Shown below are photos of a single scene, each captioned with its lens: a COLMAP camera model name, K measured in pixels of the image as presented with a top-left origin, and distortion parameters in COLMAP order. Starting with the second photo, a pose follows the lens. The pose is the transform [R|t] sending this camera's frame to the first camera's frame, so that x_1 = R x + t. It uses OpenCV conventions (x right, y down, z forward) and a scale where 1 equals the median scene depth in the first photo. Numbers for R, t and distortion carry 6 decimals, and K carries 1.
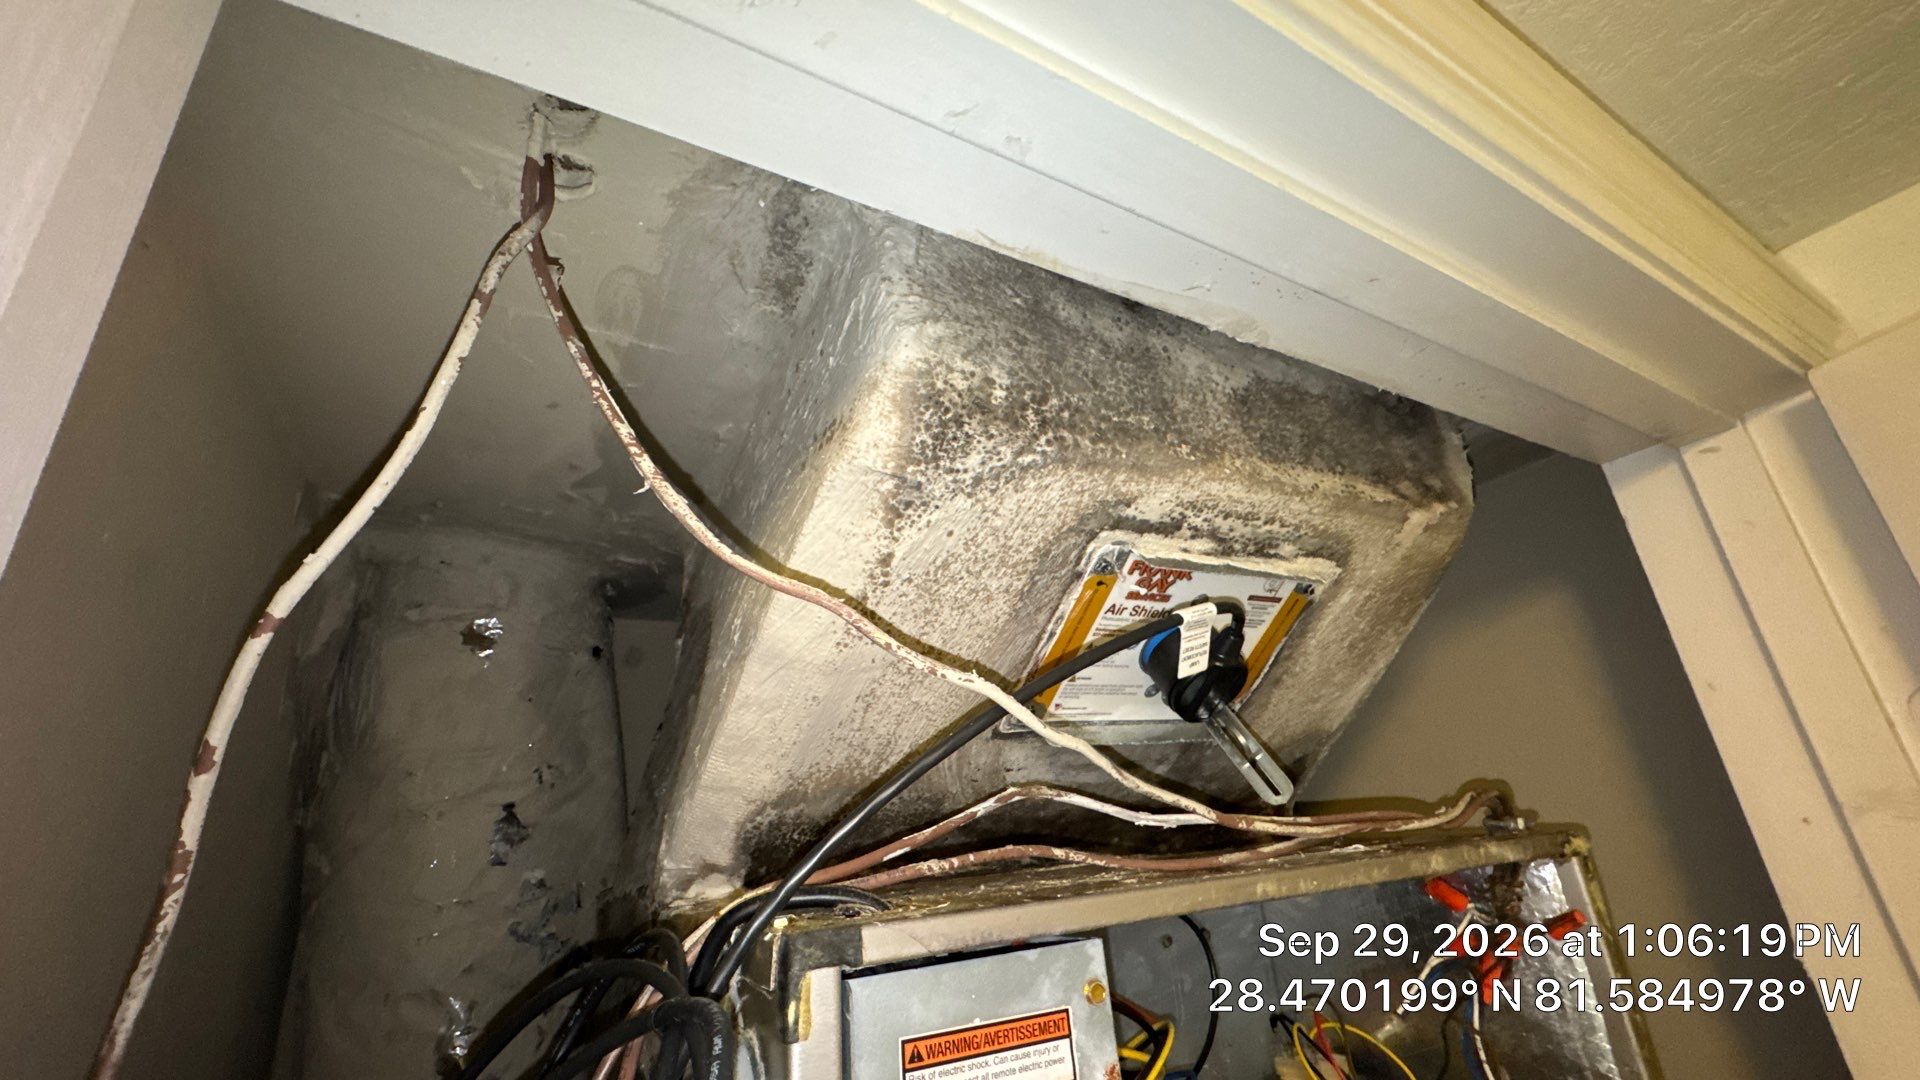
lens RADIAL K [[762.1, 0, 962.0], [0, 762.1, 539.8], [0, 0, 1]] dist [-0.000395, 0.000122]
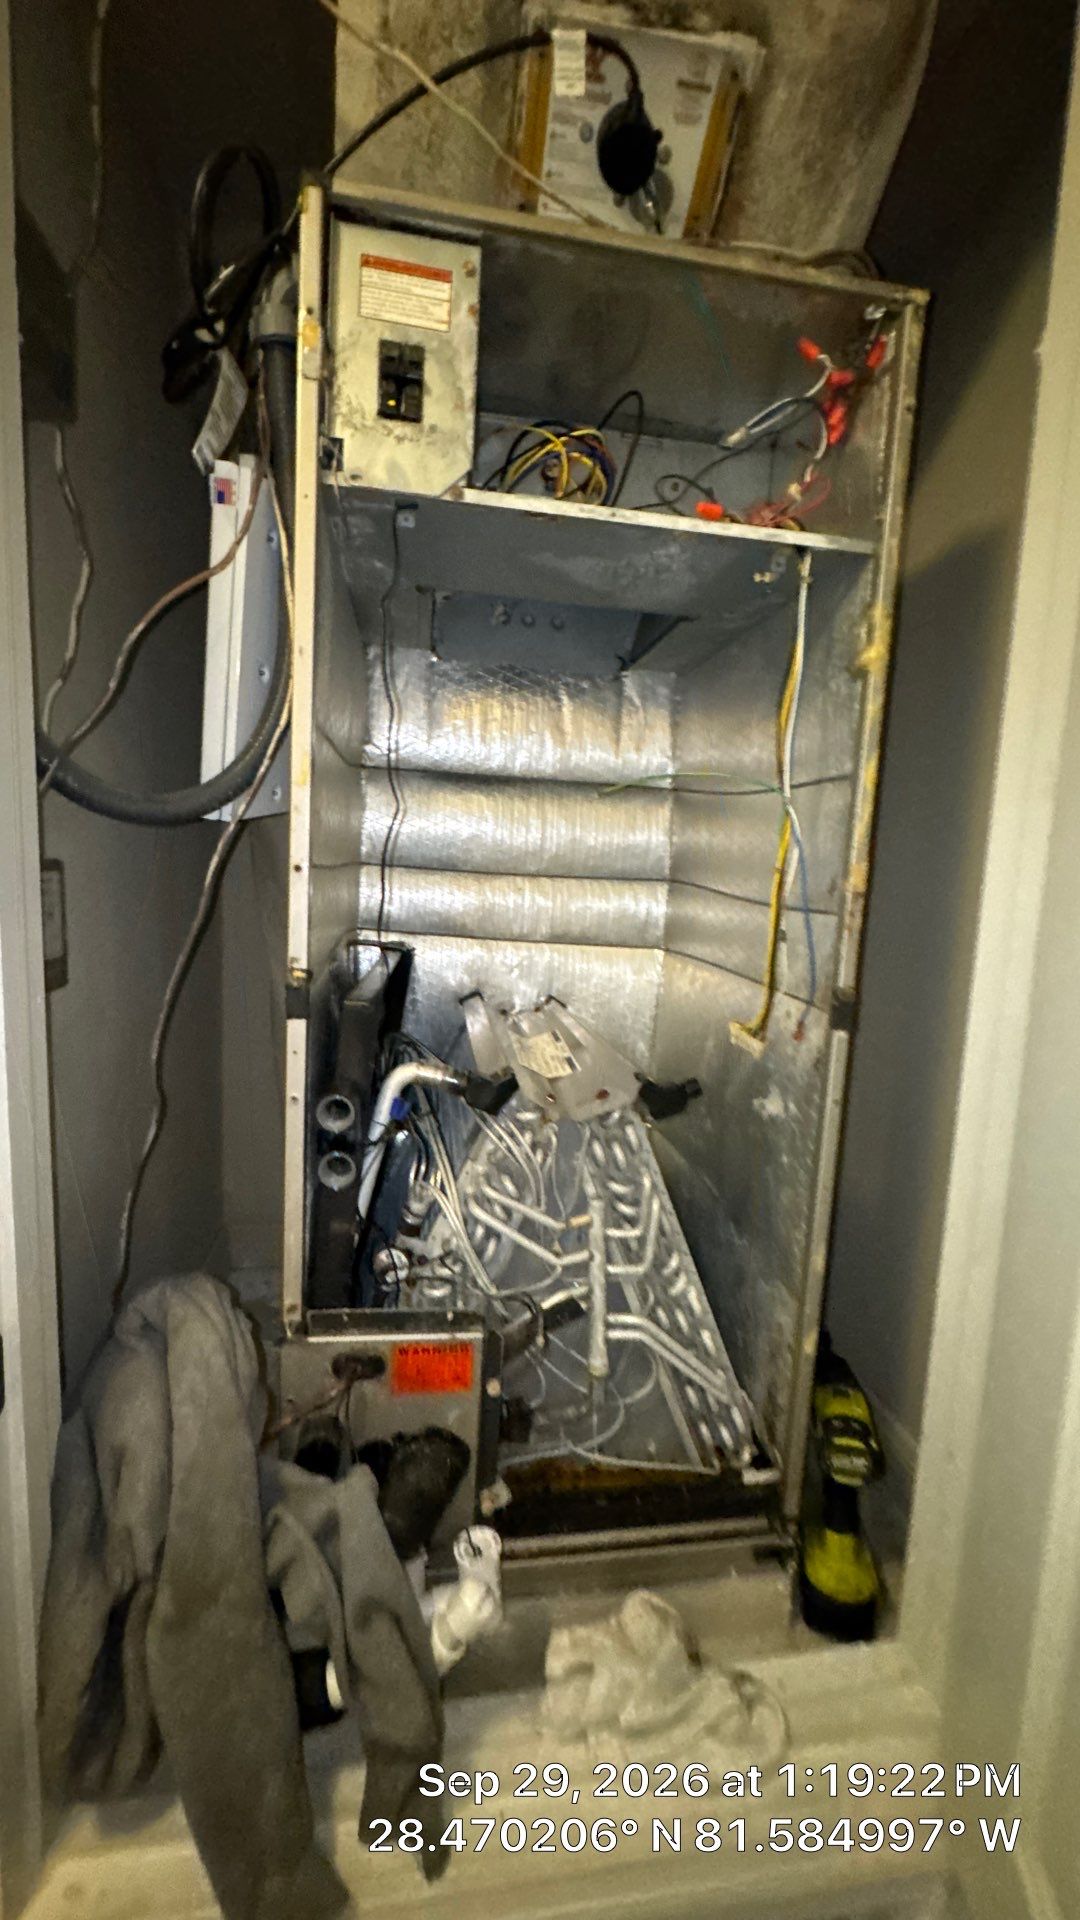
lens RADIAL K [[762.1, 0, 543.7], [0, 762.1, 962.0], [0, 0, 1]] dist [-0.000395, 0.000122]
pose [[0.929260, 0.158956, -0.333480, 0.891642], [0.013406, 0.887592, 0.460435, 0.874396], [0.369183, -0.432335, 0.822673, -0.930215]]
